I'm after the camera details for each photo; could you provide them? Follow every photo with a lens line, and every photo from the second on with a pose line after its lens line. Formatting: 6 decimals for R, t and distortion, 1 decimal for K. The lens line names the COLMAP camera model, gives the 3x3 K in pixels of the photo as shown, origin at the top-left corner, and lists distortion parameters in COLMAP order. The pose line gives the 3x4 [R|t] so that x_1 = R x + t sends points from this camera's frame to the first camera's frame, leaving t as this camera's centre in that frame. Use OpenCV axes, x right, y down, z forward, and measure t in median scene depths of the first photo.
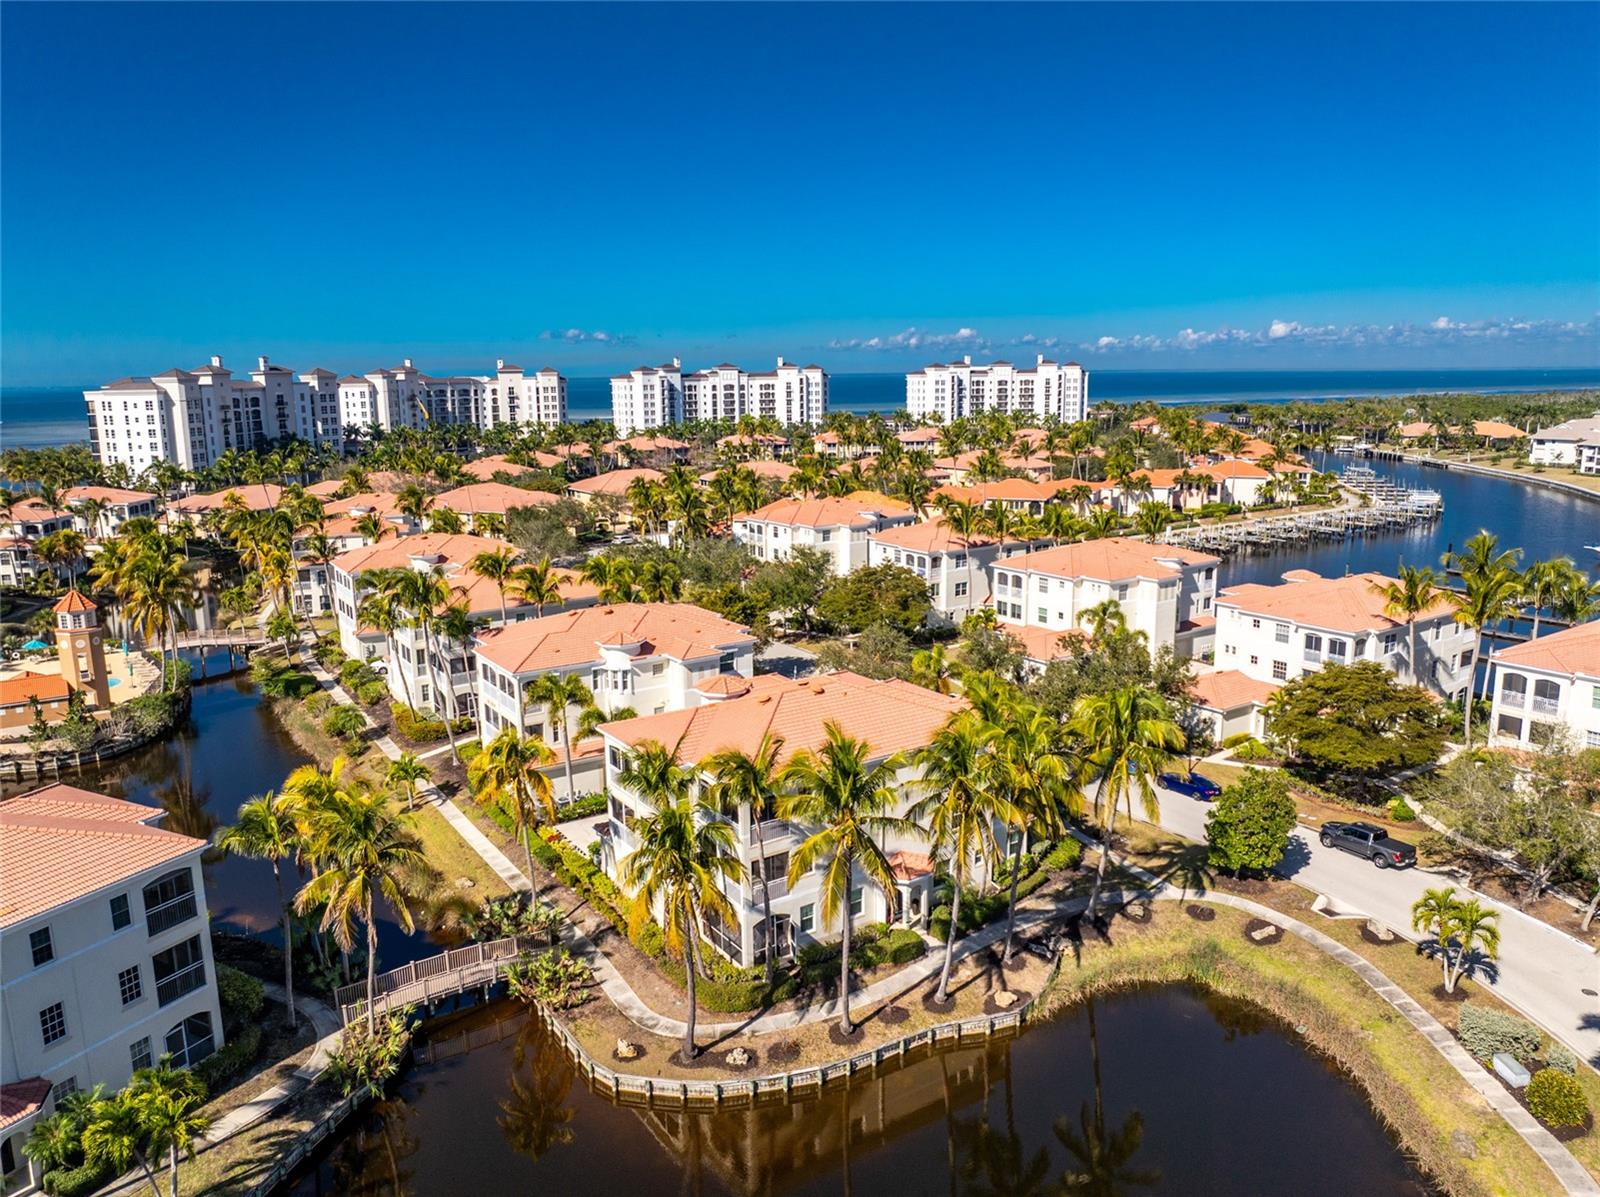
lens RADIAL K [[1126.3, 0, 798.5], [0, 1126.3, 590.1], [0, 0, 1]] dist [-0.029874, -0.012243]
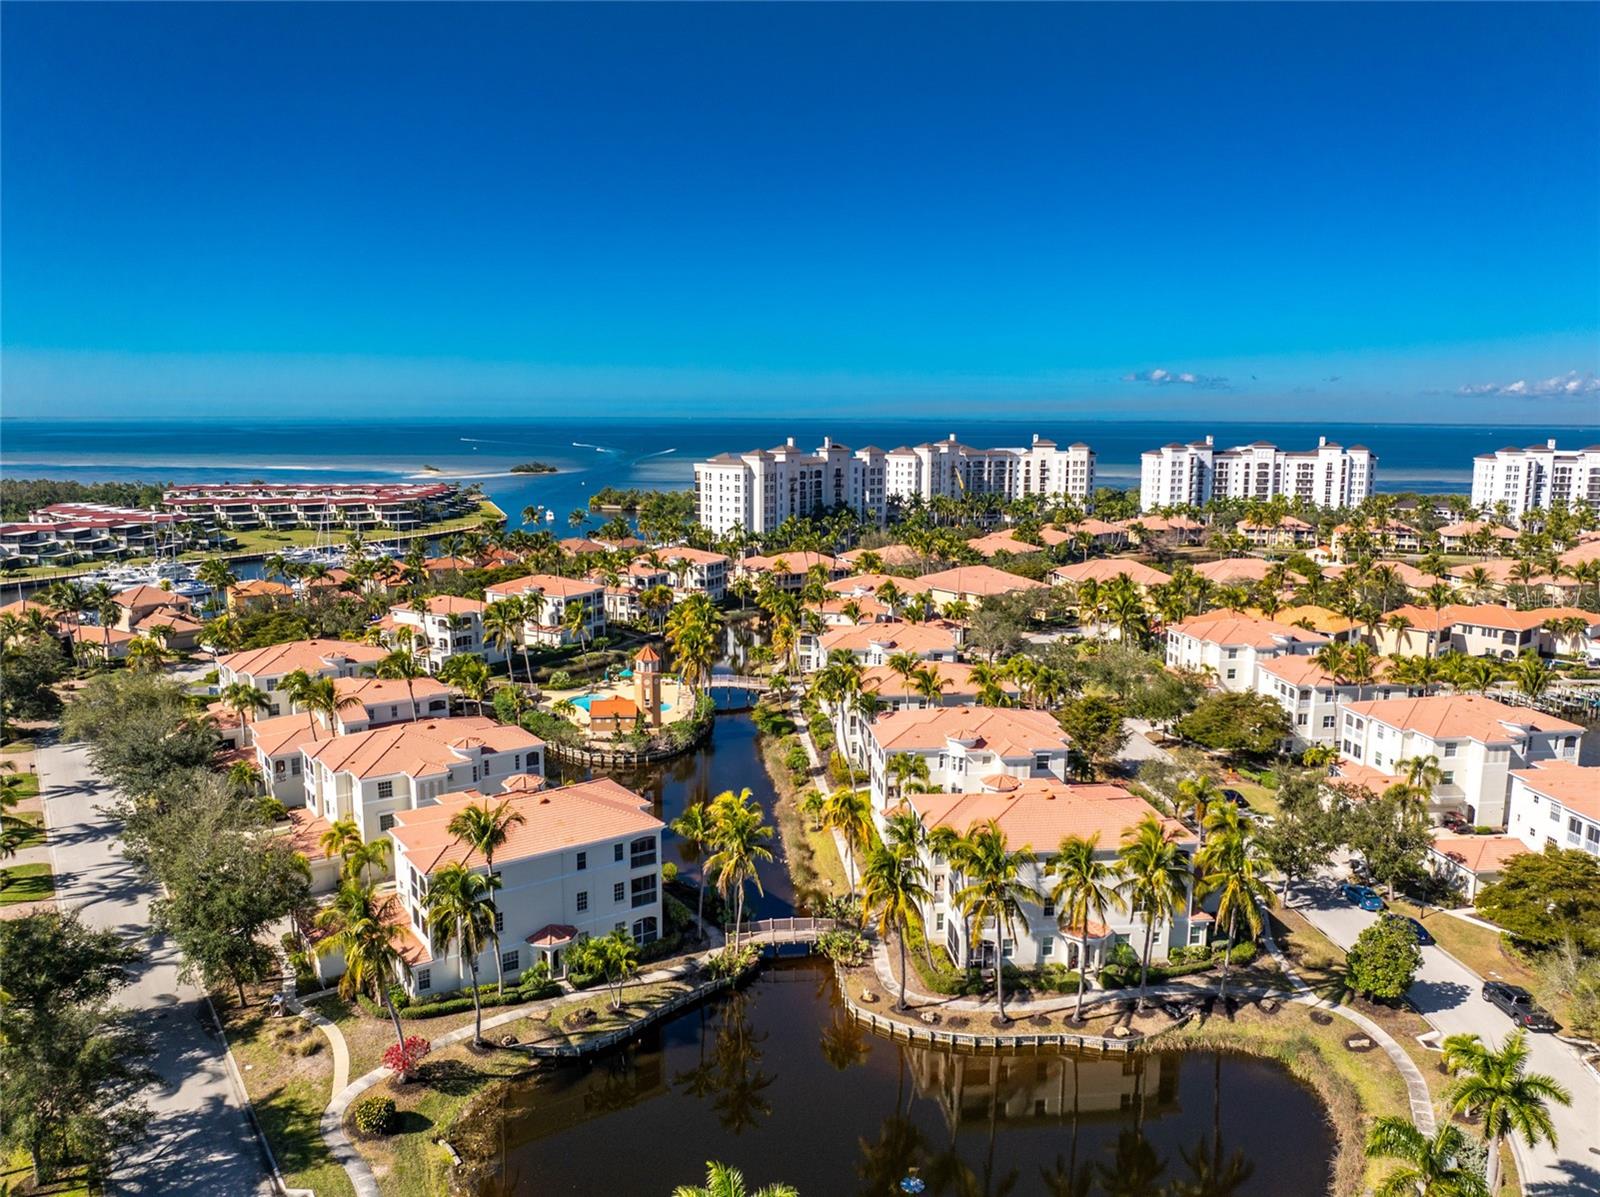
lens RADIAL K [[1126.3, 0, 798.5], [0, 1126.3, 590.1], [0, 0, 1]] dist [-0.029874, -0.012243]
pose [[0.881833, 0.085603, -0.463728, 0.183134], [-0.104987, 0.994343, -0.016093, -0.056703], [0.459727, 0.062877, 0.885832, -0.212330]]
